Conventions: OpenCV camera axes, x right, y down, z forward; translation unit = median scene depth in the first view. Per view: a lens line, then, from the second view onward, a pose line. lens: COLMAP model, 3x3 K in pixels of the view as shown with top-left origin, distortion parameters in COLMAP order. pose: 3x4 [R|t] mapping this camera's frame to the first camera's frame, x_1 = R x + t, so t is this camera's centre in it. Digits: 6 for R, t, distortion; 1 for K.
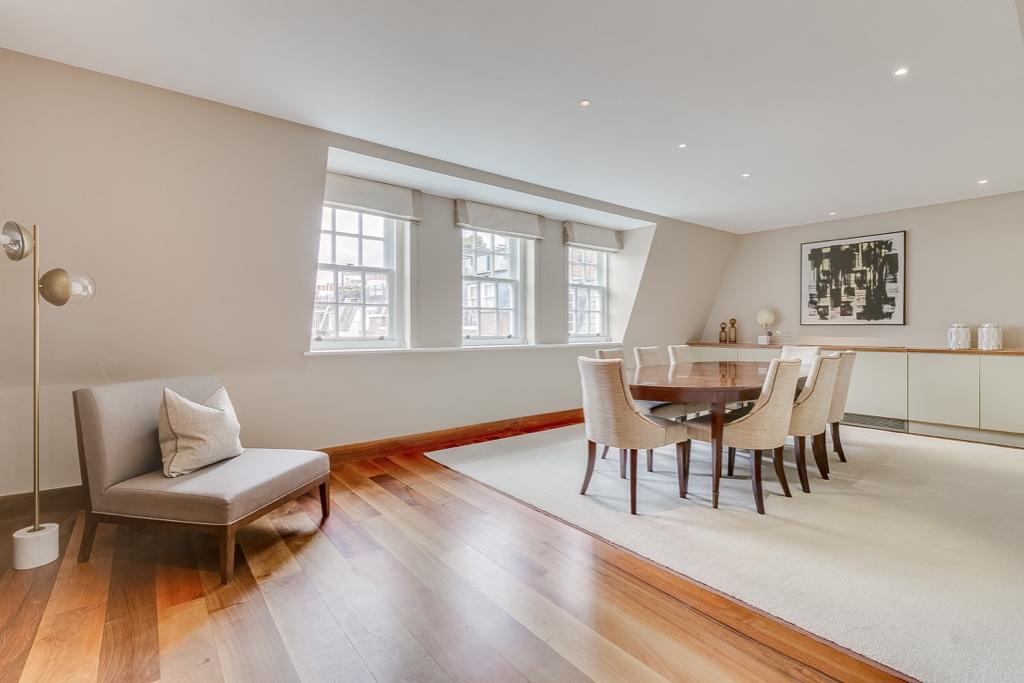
lens RADIAL K [[468.1, 0, 514.5], [0, 468.1, 335.1], [0, 0, 1]] dist [-0.004504, -0.000755]
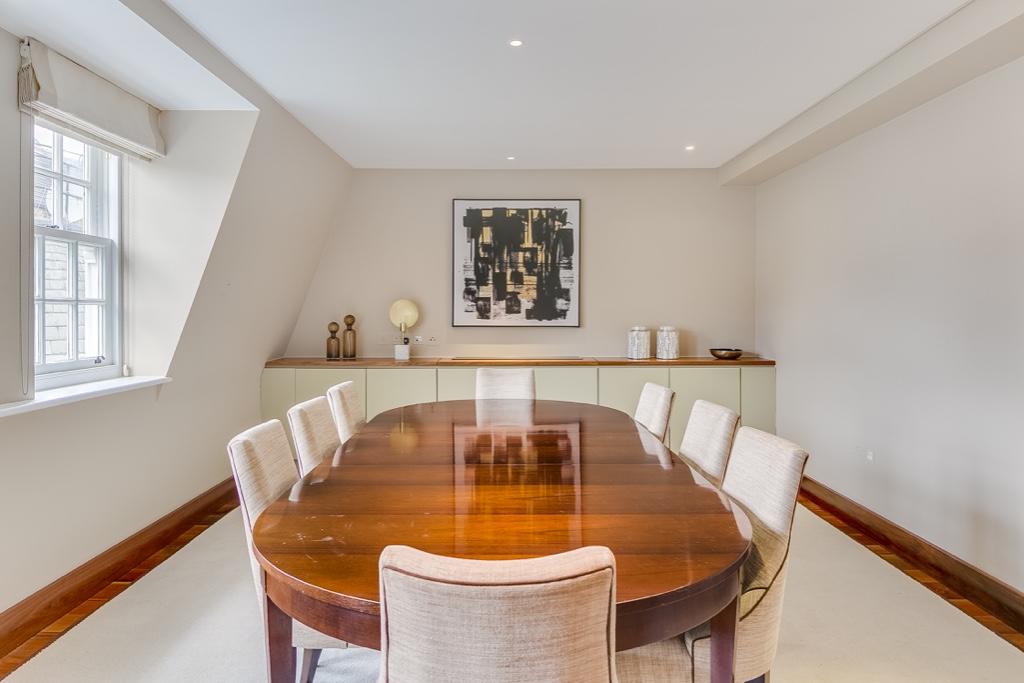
lens RADIAL K [[678.1, 0, 505.8], [0, 678.1, 311.4], [0, 0, 1]] dist [0.072131, -0.001642]
pose [[0.631540, 0.000701, 0.775343, -0.061066], [0.010248, 0.999905, -0.009251, -0.035249], [-0.775276, 0.013788, 0.631473, 0.385084]]
